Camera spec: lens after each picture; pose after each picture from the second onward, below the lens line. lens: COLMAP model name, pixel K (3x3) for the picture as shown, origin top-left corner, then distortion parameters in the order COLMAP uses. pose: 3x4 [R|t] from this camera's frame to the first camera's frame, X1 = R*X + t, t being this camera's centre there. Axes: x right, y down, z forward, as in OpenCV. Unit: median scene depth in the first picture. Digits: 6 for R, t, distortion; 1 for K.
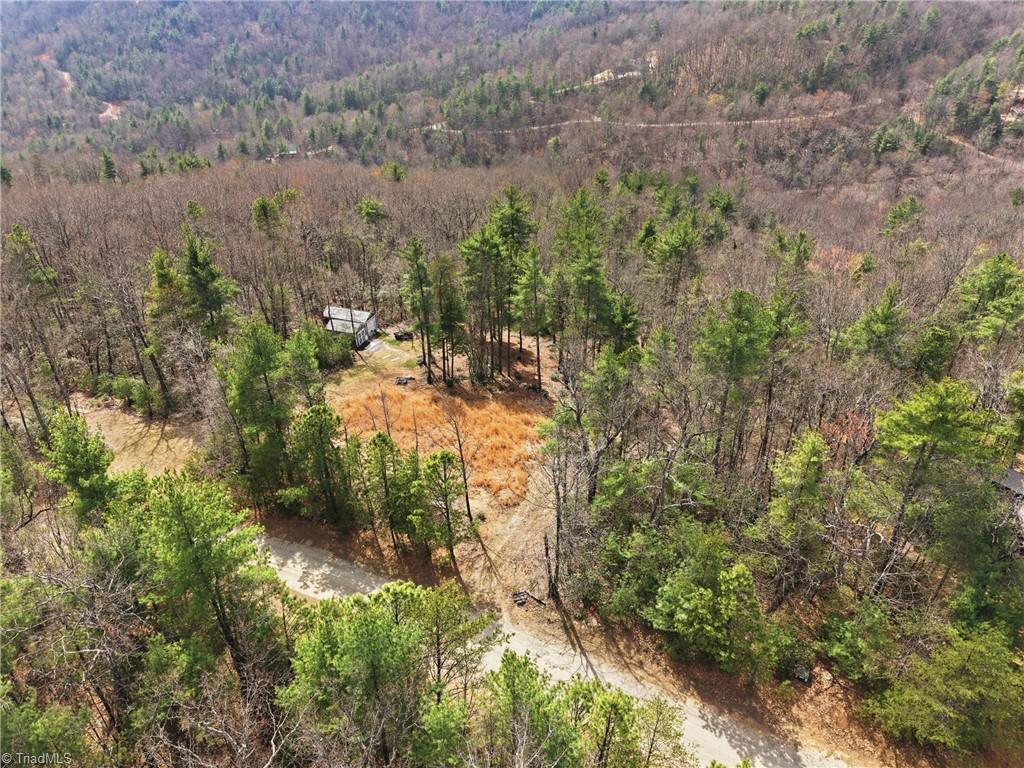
lens RADIAL K [[693.2, 0, 512.0], [0, 693.2, 384.0], [0, 0, 1]] dist [0.026267, -0.021014]
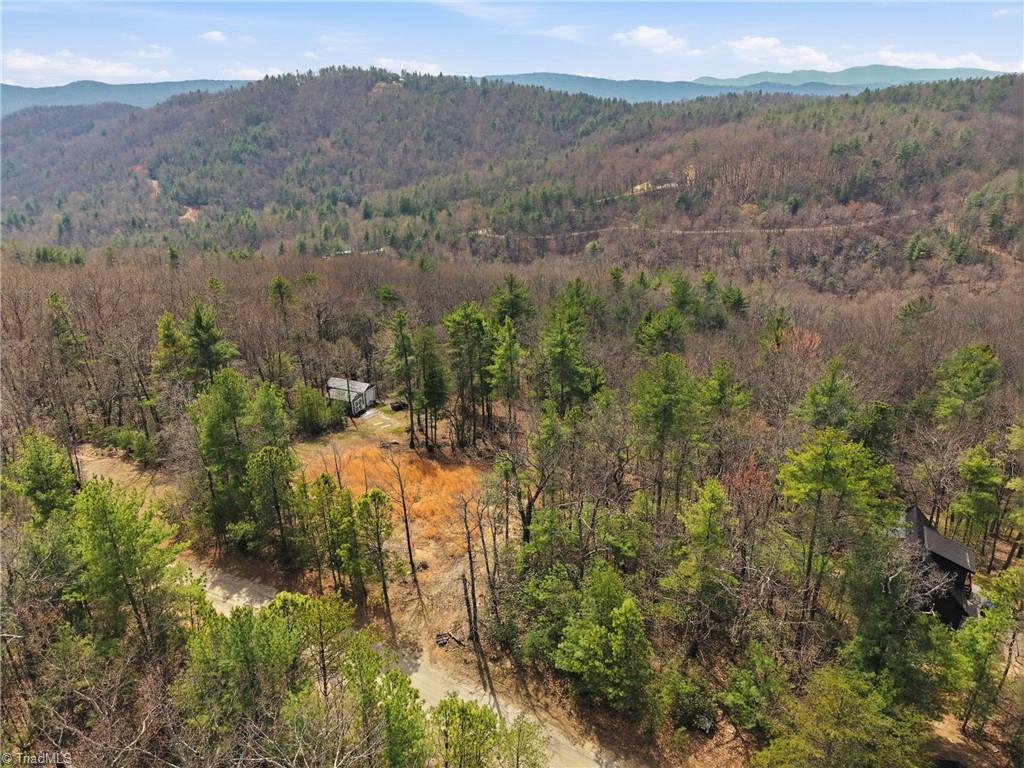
lens RADIAL K [[693.2, 0, 512.0], [0, 693.2, 384.0], [0, 0, 1]] dist [0.026267, -0.021014]
pose [[0.996936, 0.029979, -0.072255, 0.093245], [-0.039994, 0.989142, -0.141416, 0.039925], [0.067231, 0.143872, 0.987310, -0.033995]]
